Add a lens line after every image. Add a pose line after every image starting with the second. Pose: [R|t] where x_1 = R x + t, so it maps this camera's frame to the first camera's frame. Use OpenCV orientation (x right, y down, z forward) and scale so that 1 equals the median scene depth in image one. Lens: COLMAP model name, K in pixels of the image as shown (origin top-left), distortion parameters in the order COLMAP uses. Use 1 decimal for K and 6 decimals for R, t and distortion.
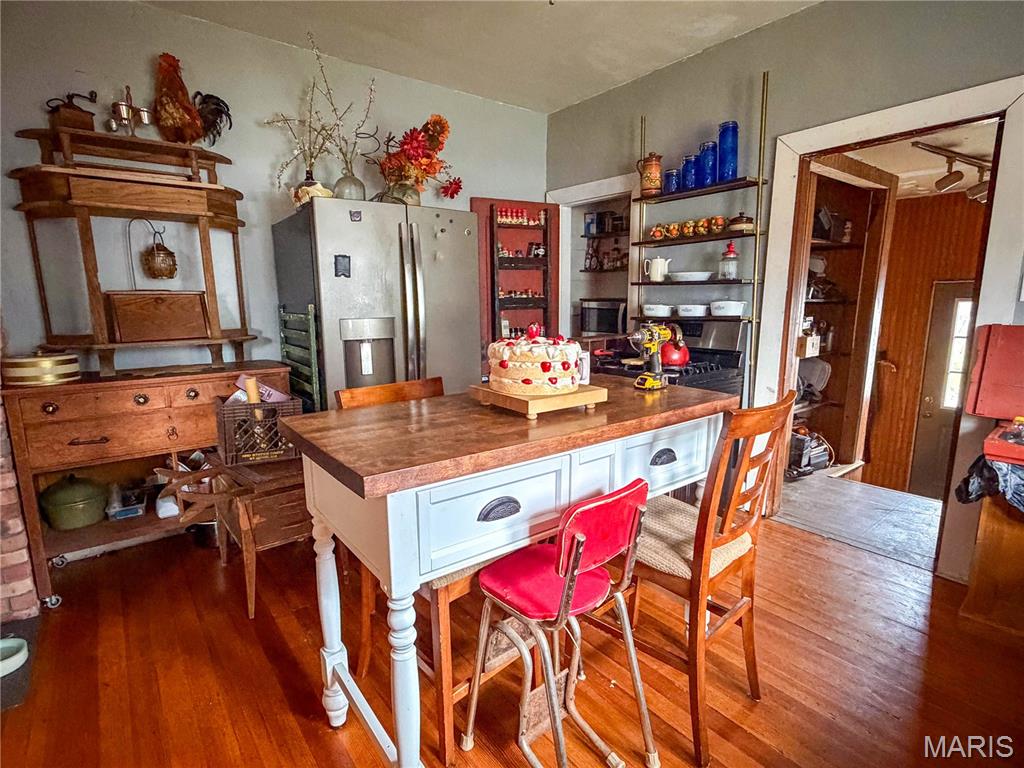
lens RADIAL K [[517.5, 0, 512.0], [0, 517.5, 384.0], [0, 0, 1]] dist [-0.000364, -0.000113]
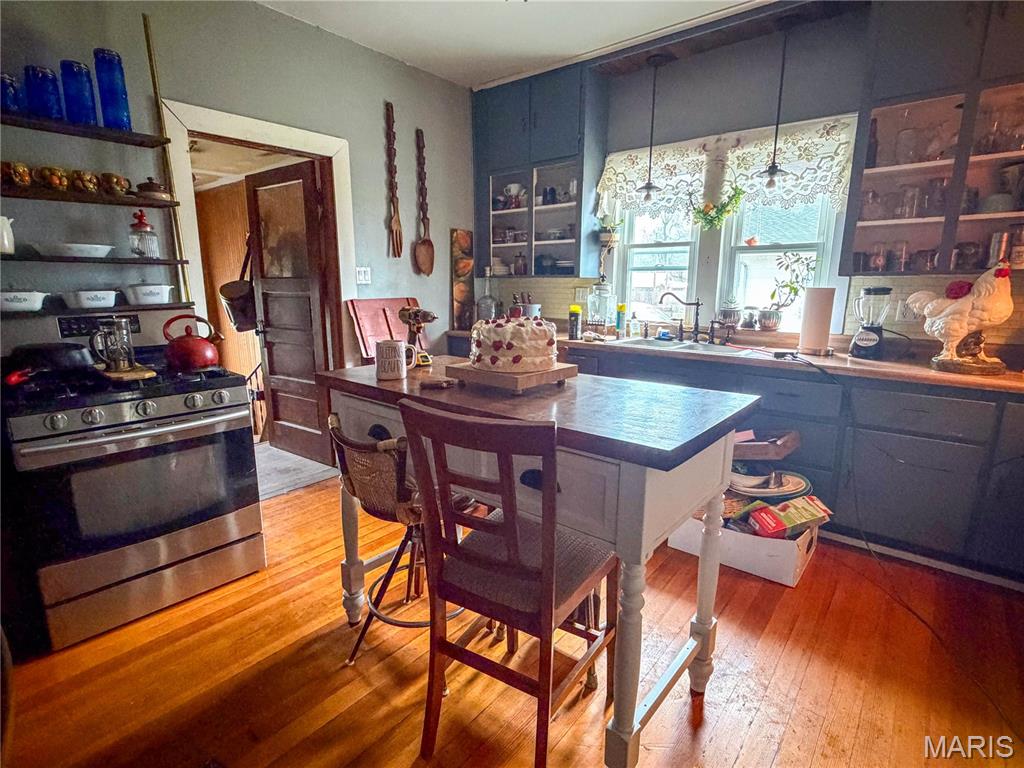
lens RADIAL K [[517.5, 0, 512.0], [0, 517.5, 384.0], [0, 0, 1]] dist [-0.000364, -0.000113]
pose [[-0.219993, -0.192896, 0.956240, -0.502800], [0.166368, 0.958474, 0.231621, -0.102540], [-0.961210, 0.210043, -0.178766, 0.618762]]
